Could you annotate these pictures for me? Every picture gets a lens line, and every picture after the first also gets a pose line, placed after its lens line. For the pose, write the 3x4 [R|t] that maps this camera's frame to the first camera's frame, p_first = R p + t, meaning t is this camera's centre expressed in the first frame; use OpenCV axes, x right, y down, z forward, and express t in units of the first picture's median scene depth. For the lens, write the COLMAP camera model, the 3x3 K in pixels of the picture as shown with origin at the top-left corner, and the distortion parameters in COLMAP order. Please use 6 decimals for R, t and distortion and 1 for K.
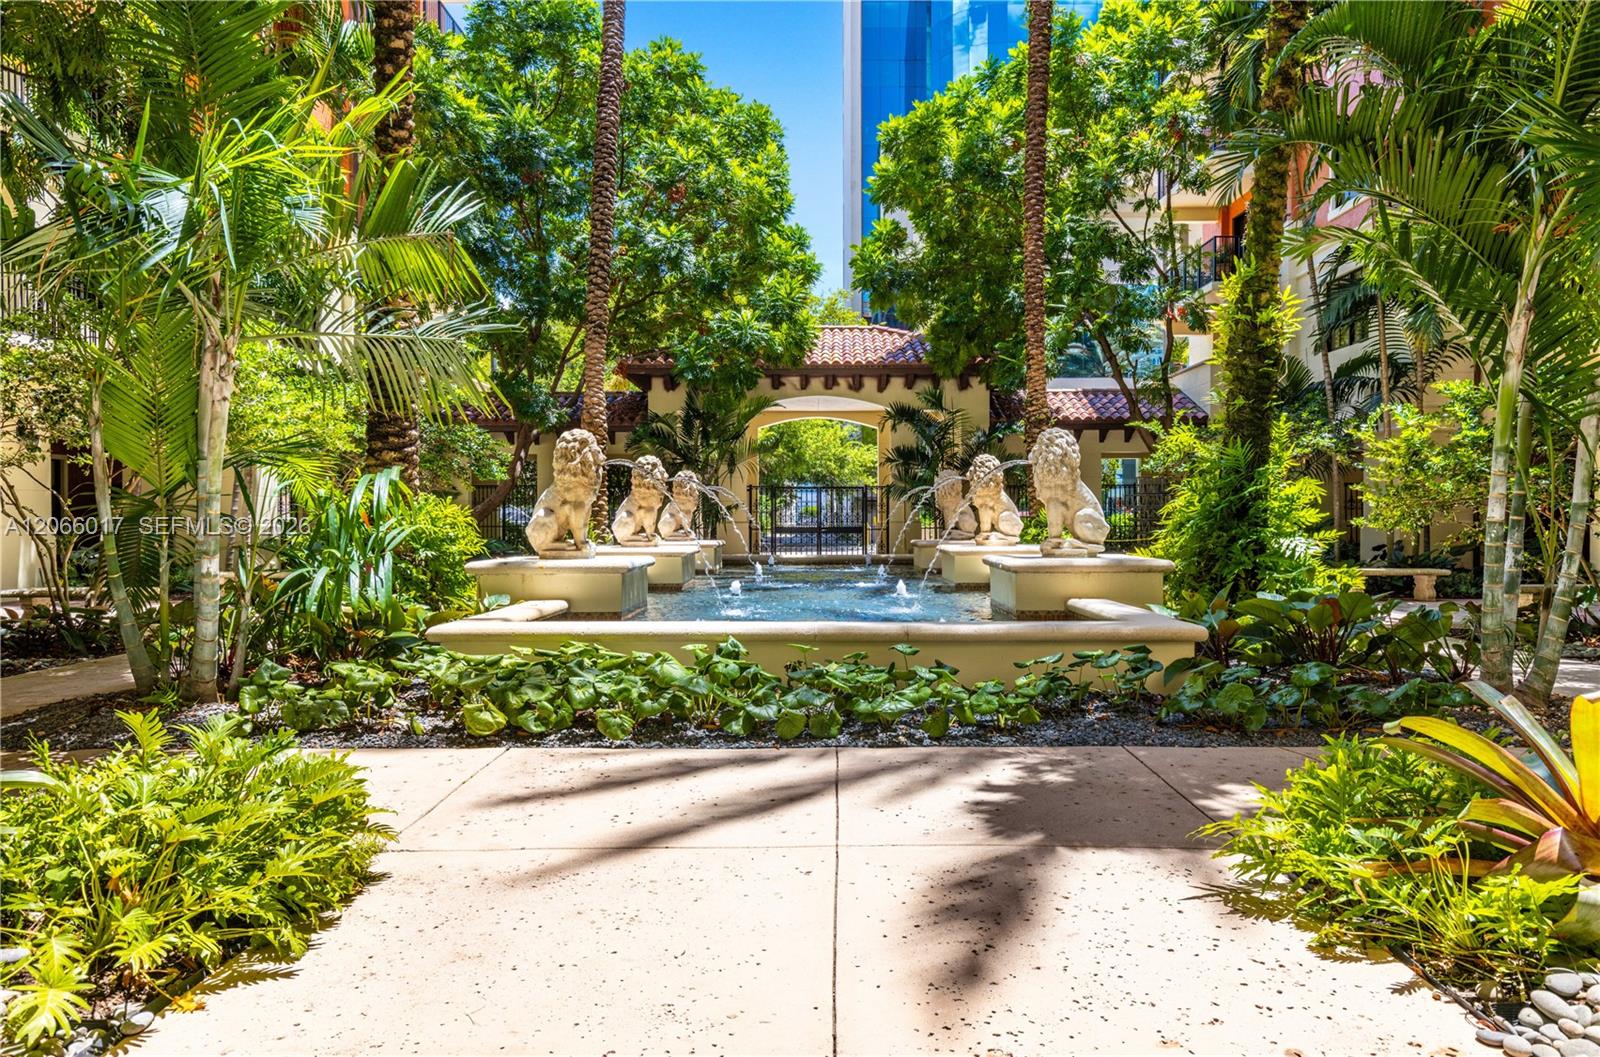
lens RADIAL K [[1695.5, 0, 799.4], [0, 1695.5, 528.4], [0, 0, 1]] dist [-0.017667, -0.016981]
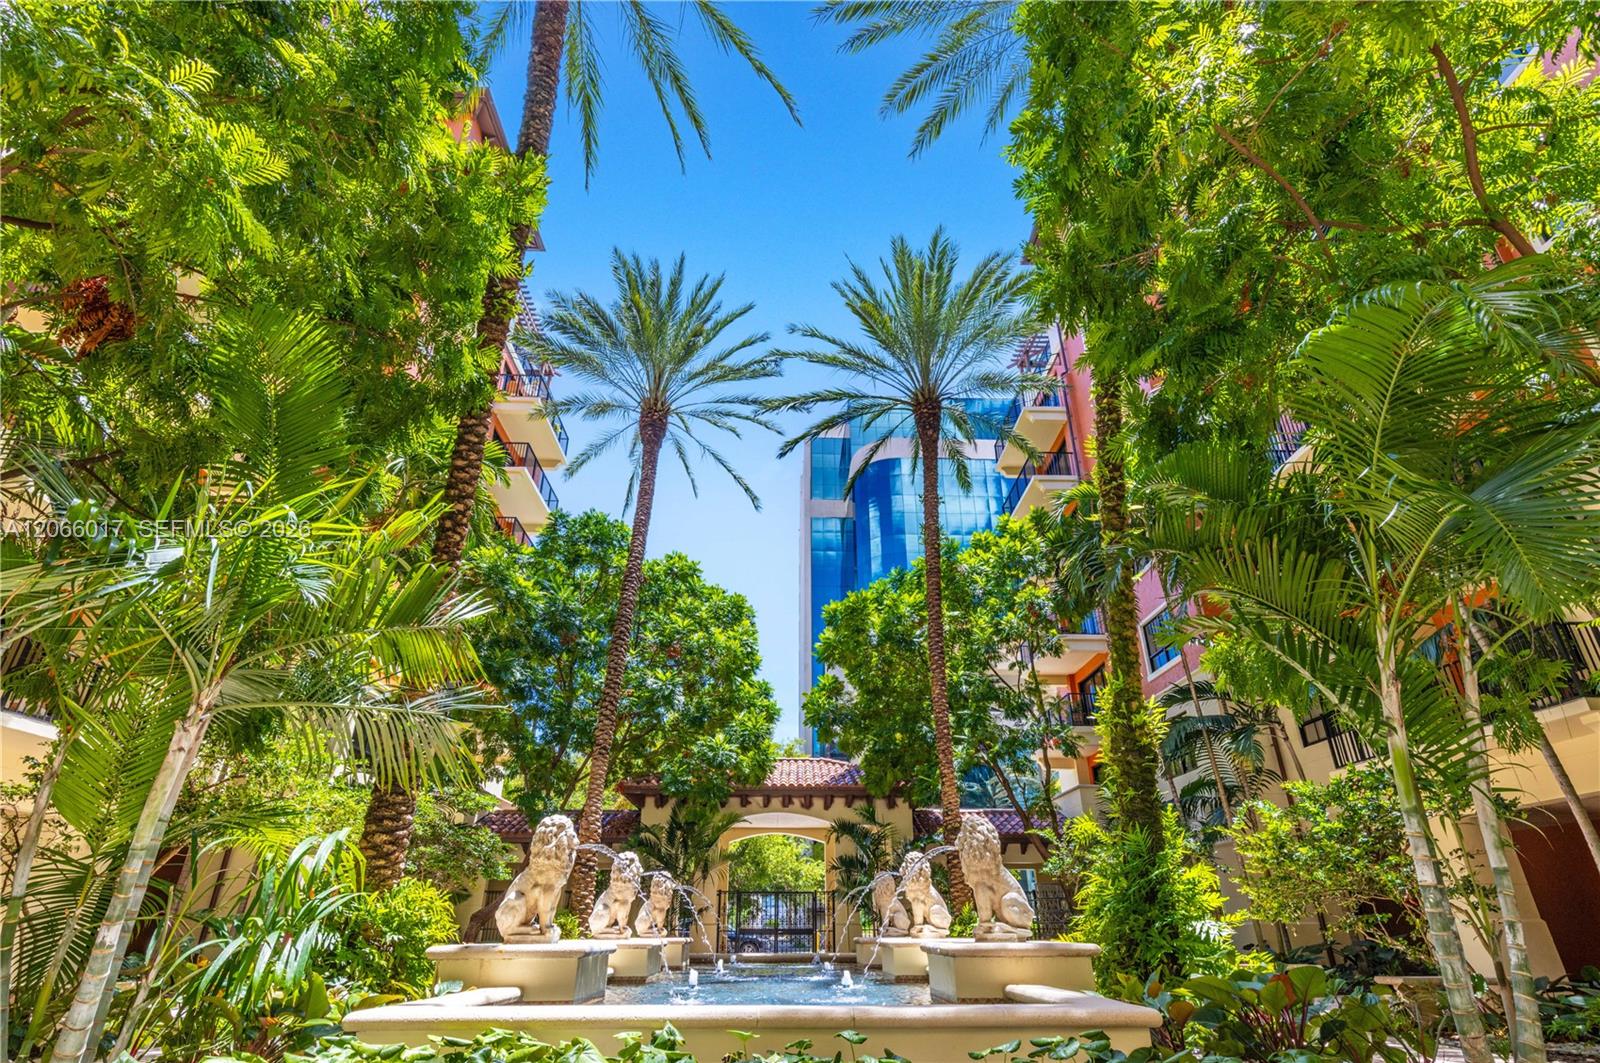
lens RADIAL K [[817.2, 0, 812.7], [0, 817.2, 532.3], [0, 0, 1]] dist [0.003891, -0.000885]
pose [[0.999700, 0.008726, 0.022881, 0.022656], [0.003697, 0.869863, -0.493279, 0.042204], [-0.024207, 0.493216, 0.869570, 0.379958]]
